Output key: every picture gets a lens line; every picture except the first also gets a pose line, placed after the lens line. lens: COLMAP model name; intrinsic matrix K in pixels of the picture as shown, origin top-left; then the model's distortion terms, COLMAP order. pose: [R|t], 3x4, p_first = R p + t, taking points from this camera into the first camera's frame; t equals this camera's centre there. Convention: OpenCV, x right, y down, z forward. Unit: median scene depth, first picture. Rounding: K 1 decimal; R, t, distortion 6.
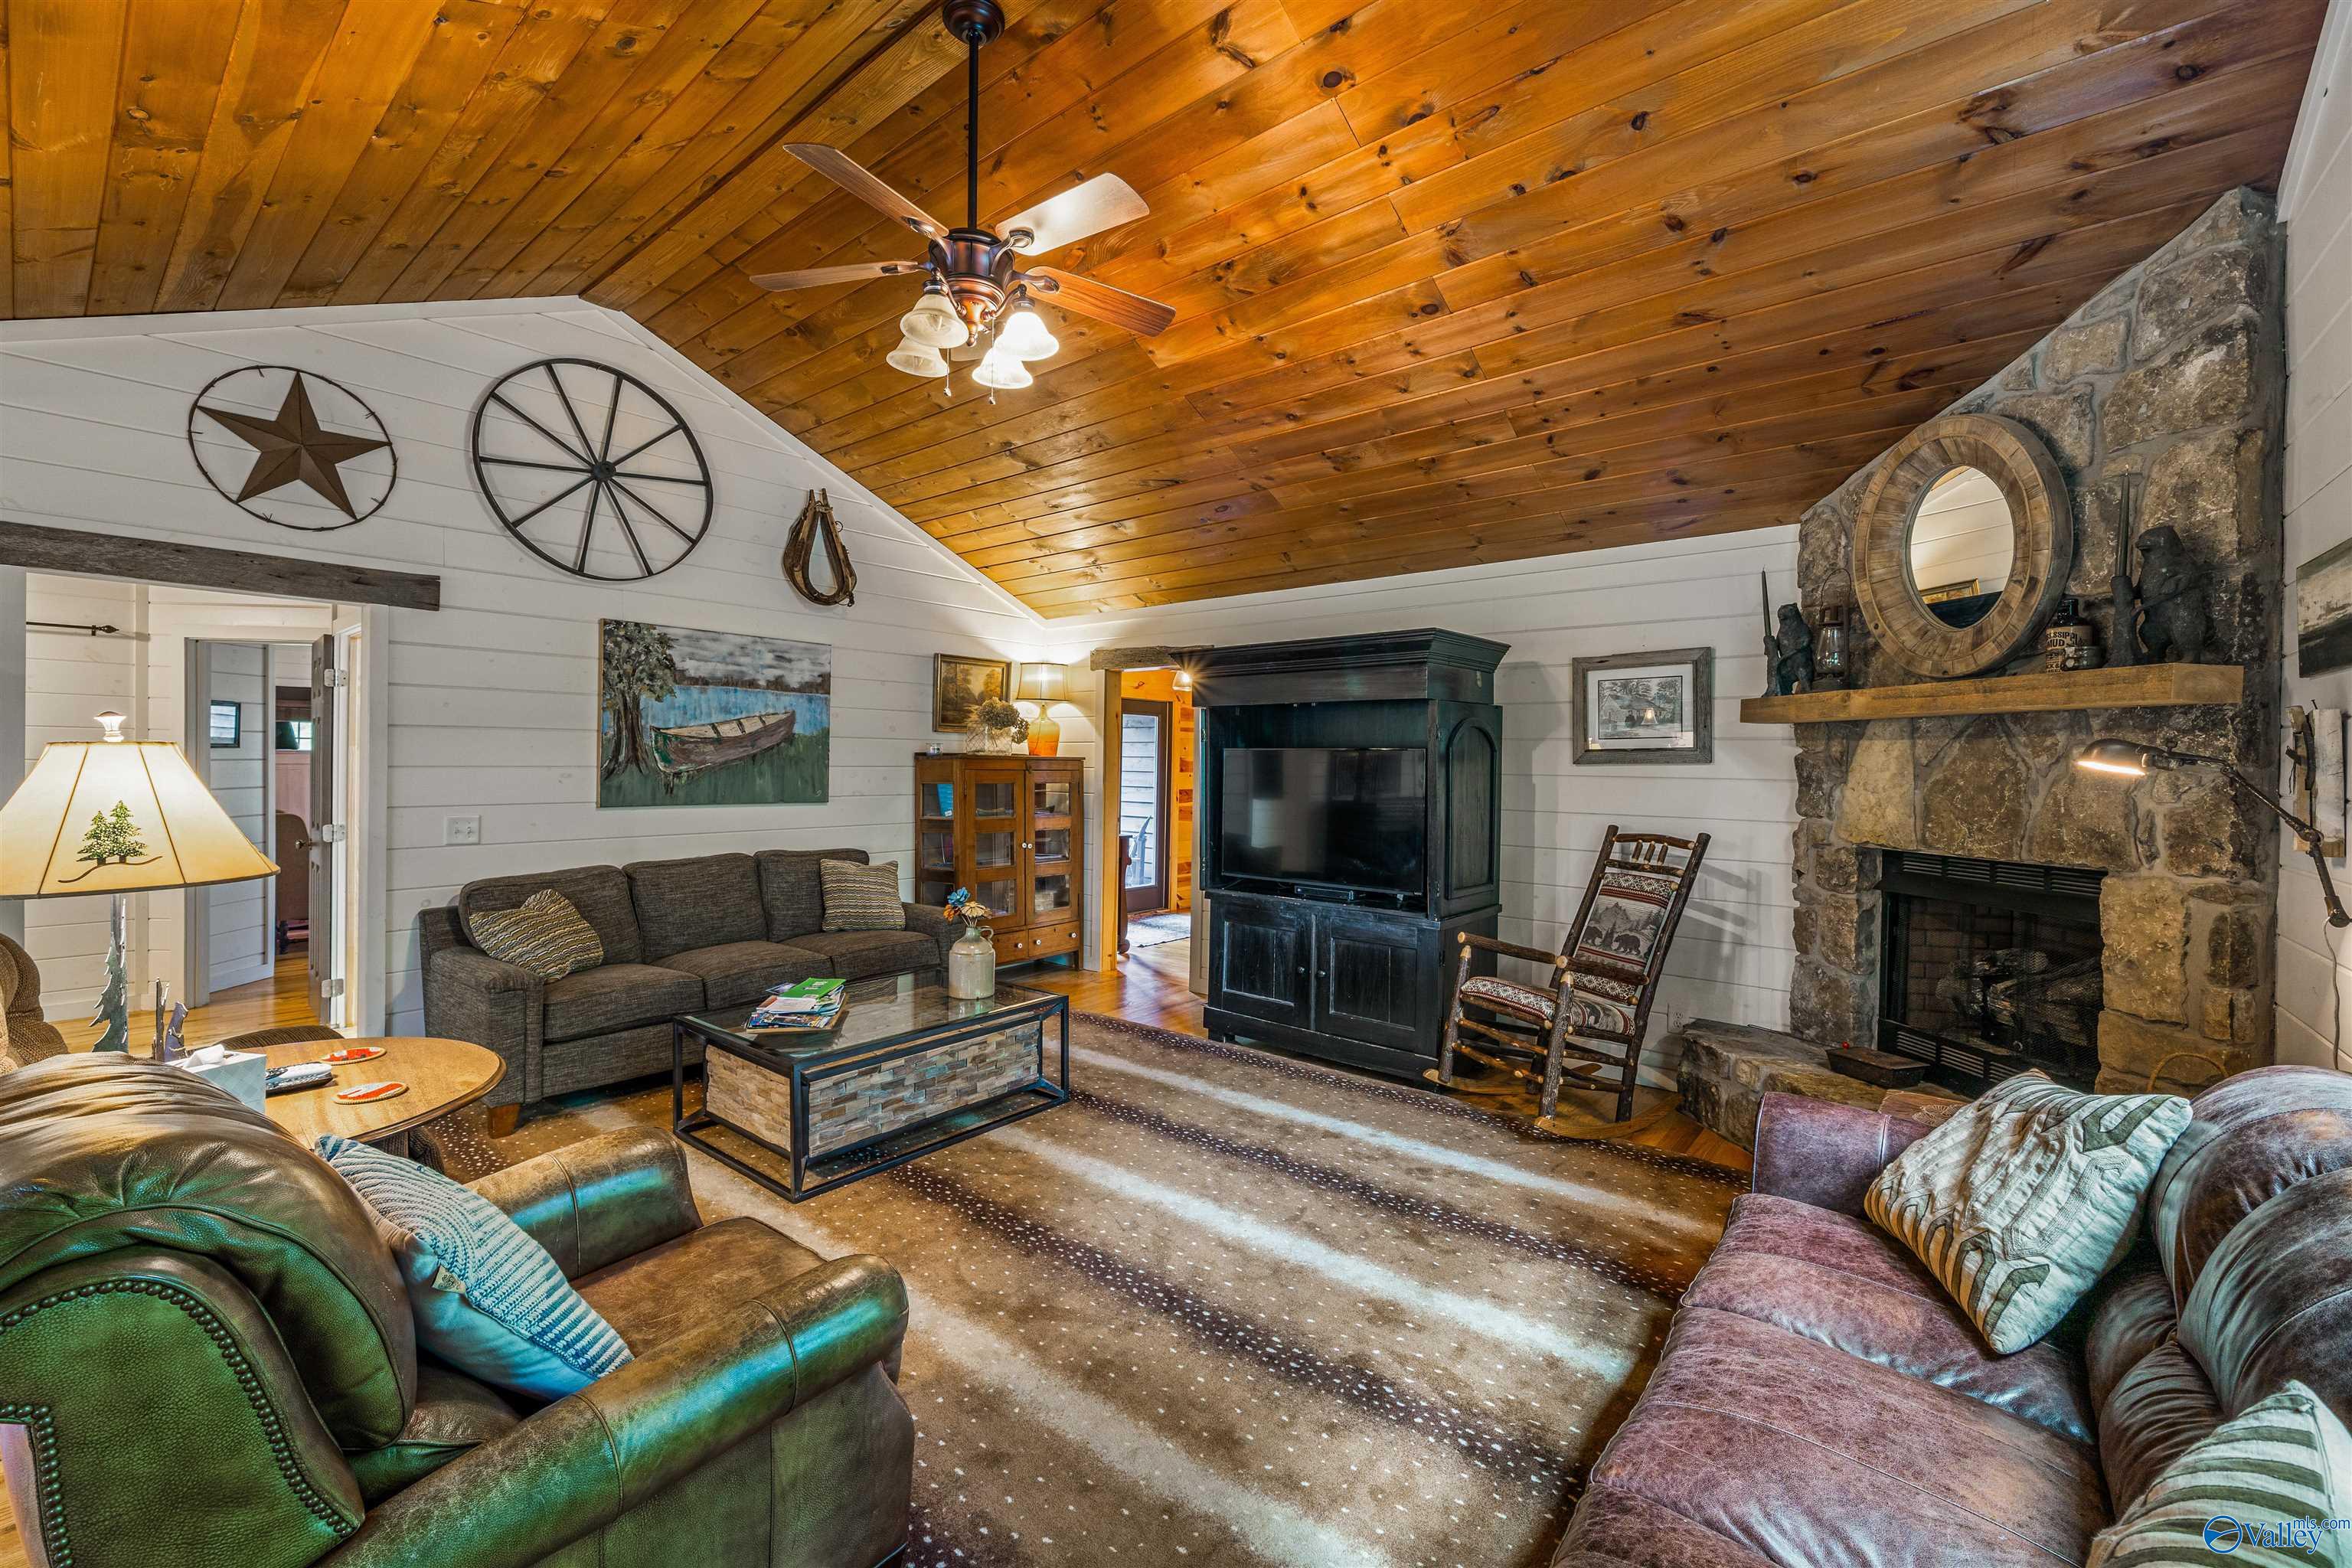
lens RADIAL K [[941.4, 0, 1174.7], [0, 941.4, 782.5], [0, 0, 1]] dist [-0.001136, -0.000777]
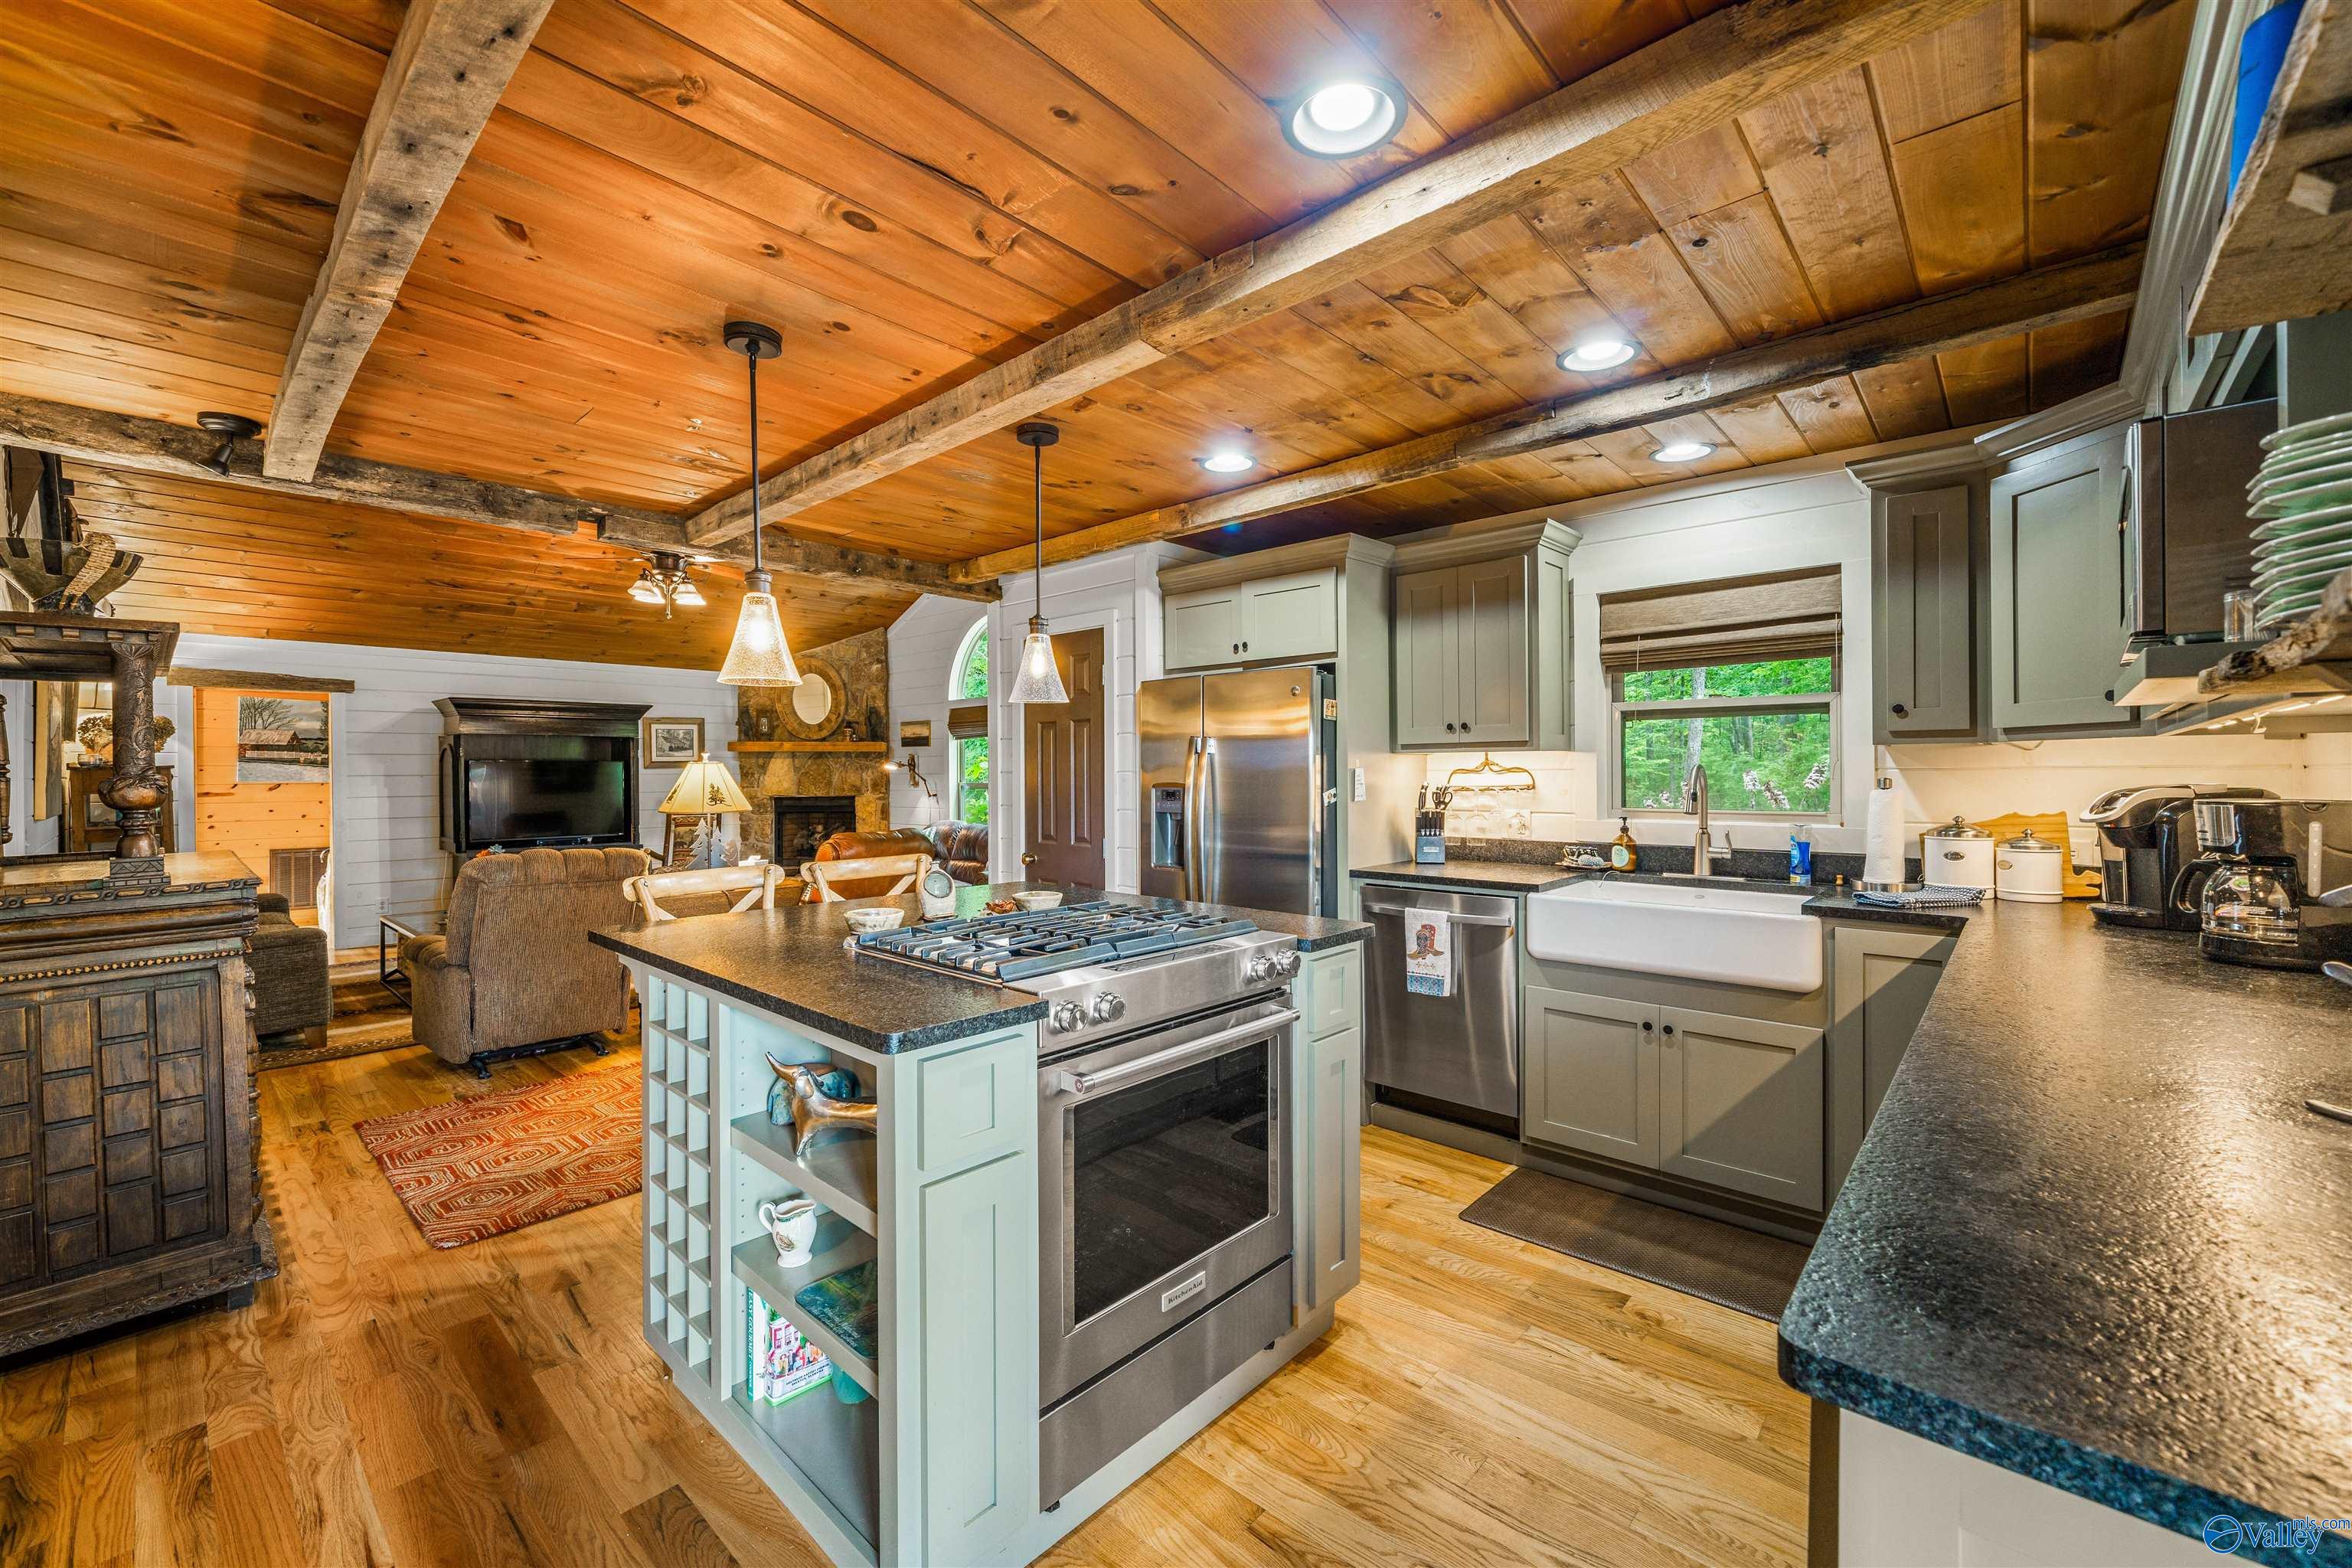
lens RADIAL K [[941.4, 0, 1165.6], [0, 941.4, 777.2], [0, 0, 1]] dist [-0.001136, -0.000777]
pose [[0.062374, -0.016242, 0.997921, -1.999893], [0.028496, 0.999489, 0.014487, 0.002643], [-0.997646, 0.027534, 0.062805, -0.342372]]
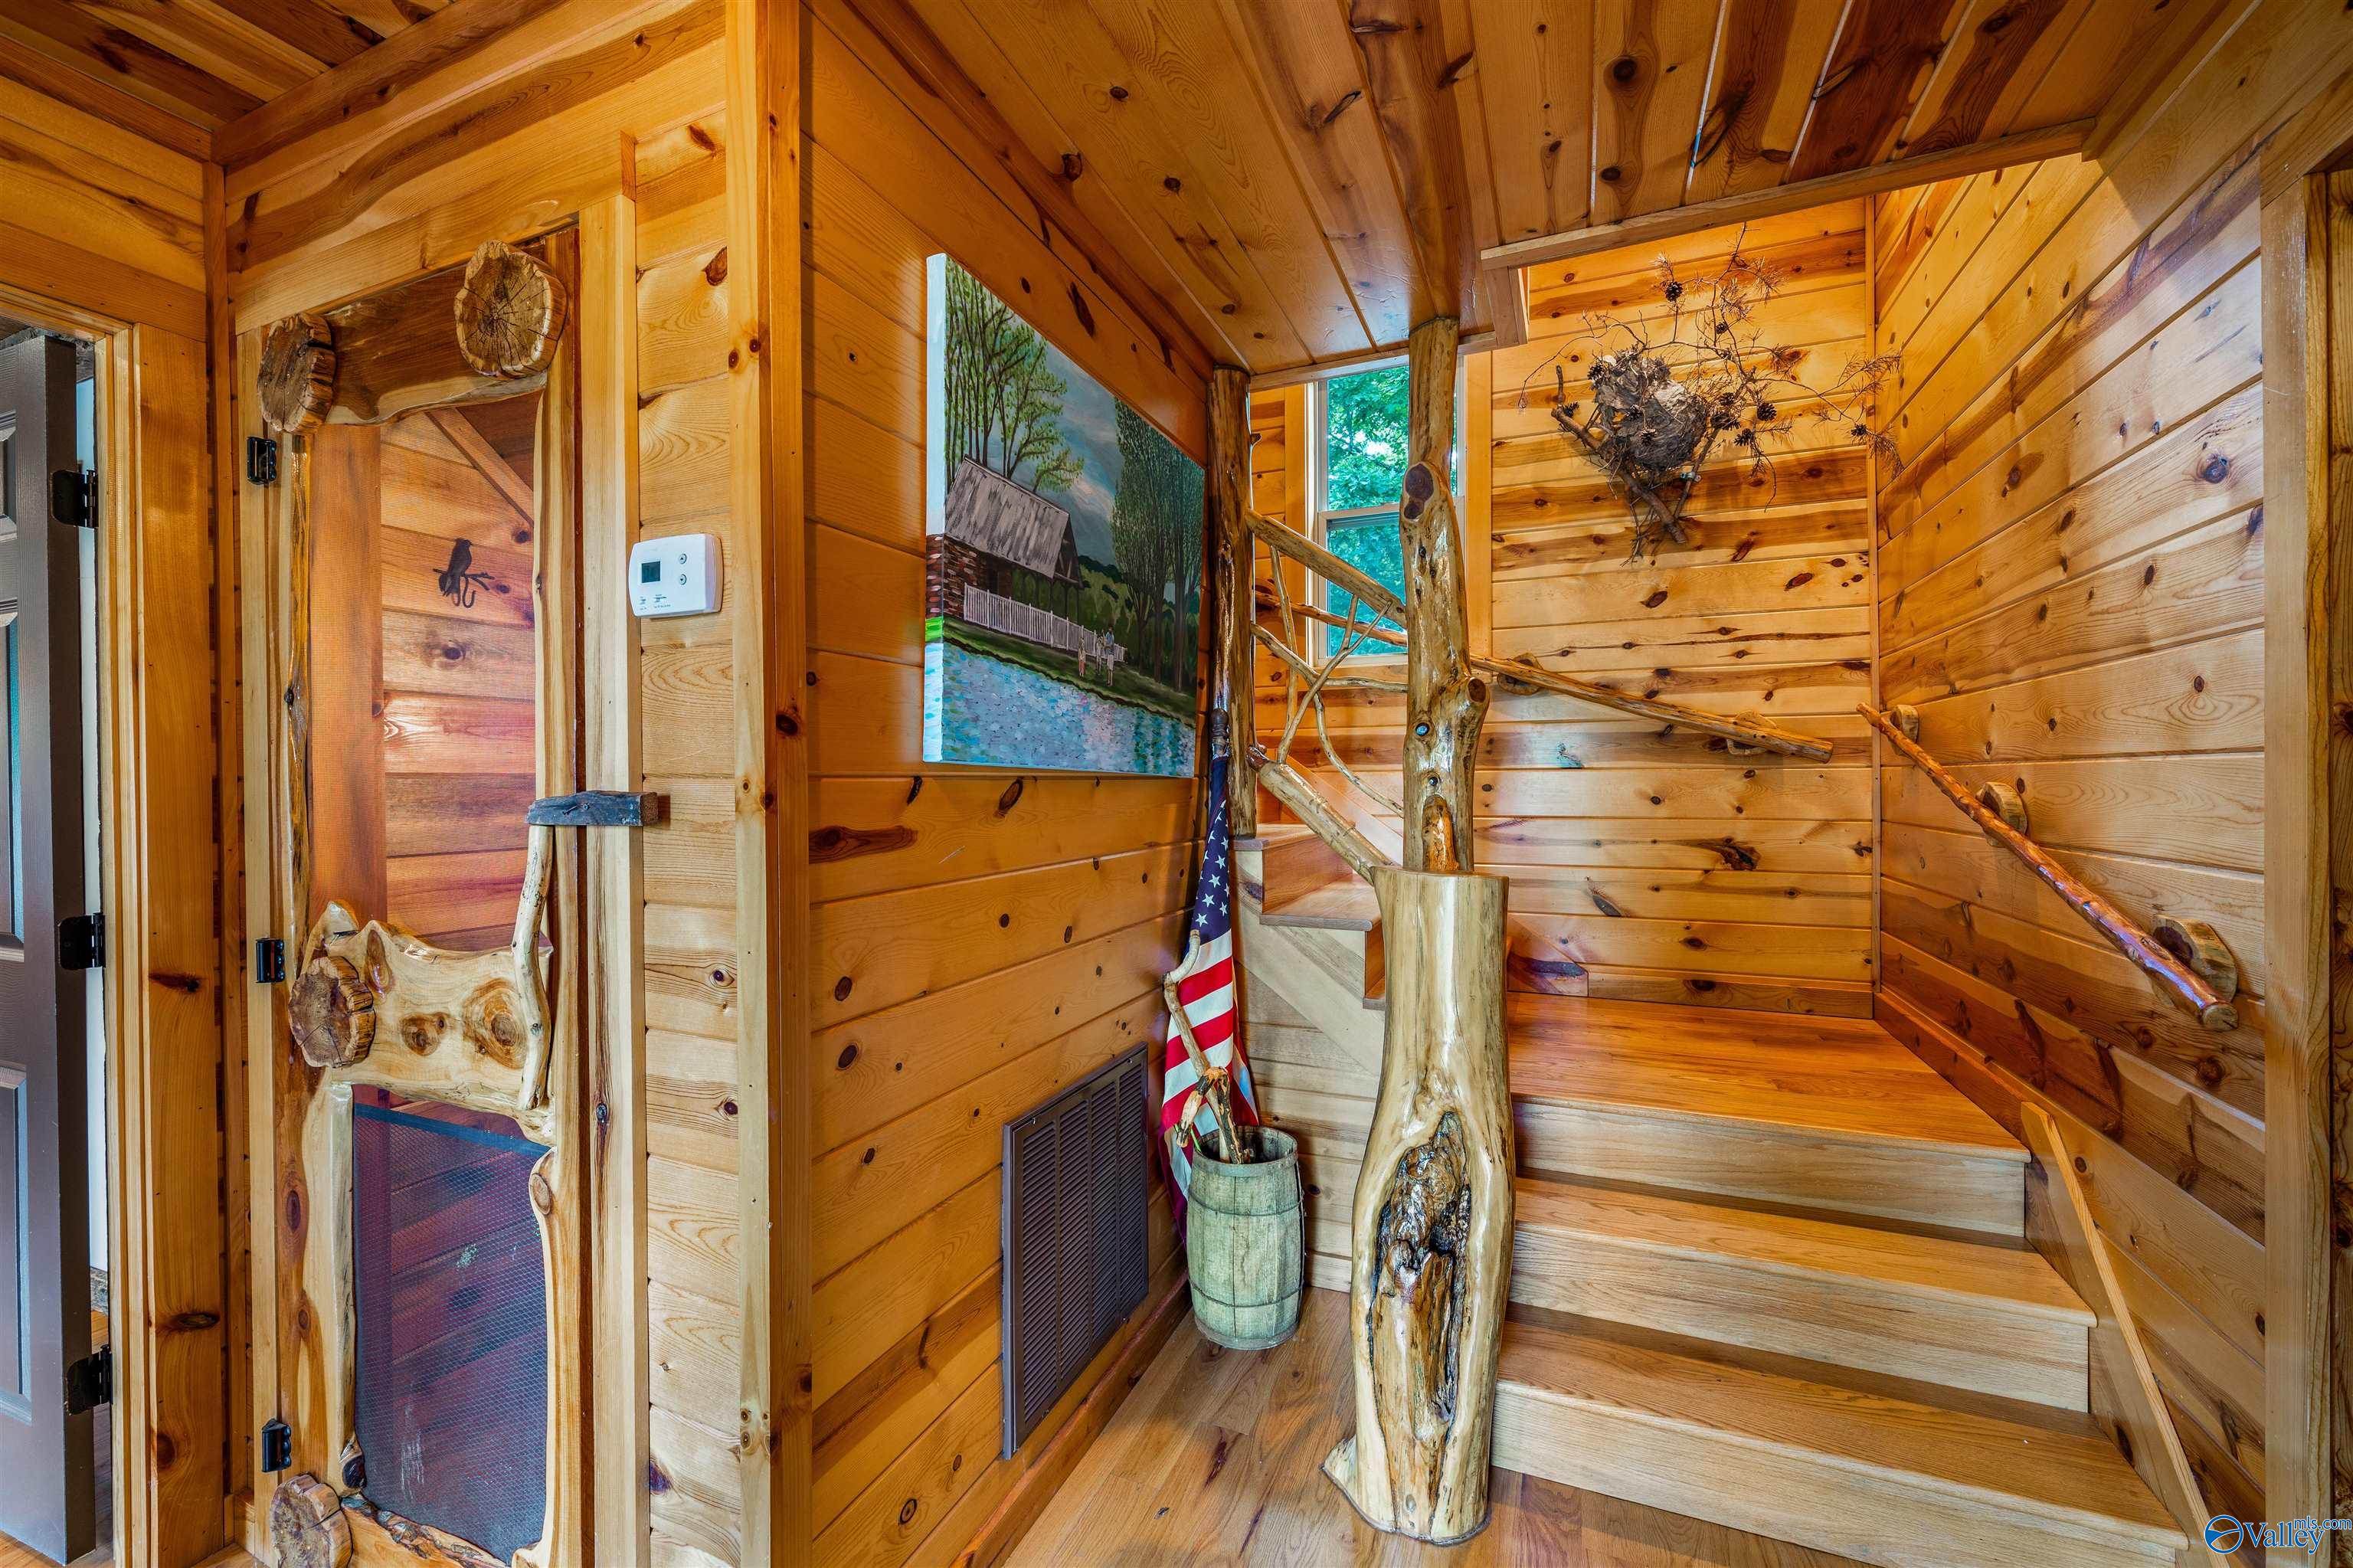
lens RADIAL K [[941.8, 0, 1173.8], [0, 941.8, 792.7], [0, 0, 1]] dist [-0.001136, -0.000777]
pose [[-0.278007, -0.023112, 0.960301, -0.145690], [0.022549, 0.999278, 0.030578, -0.015492], [-0.960314, 0.030155, -0.277285, 2.221247]]
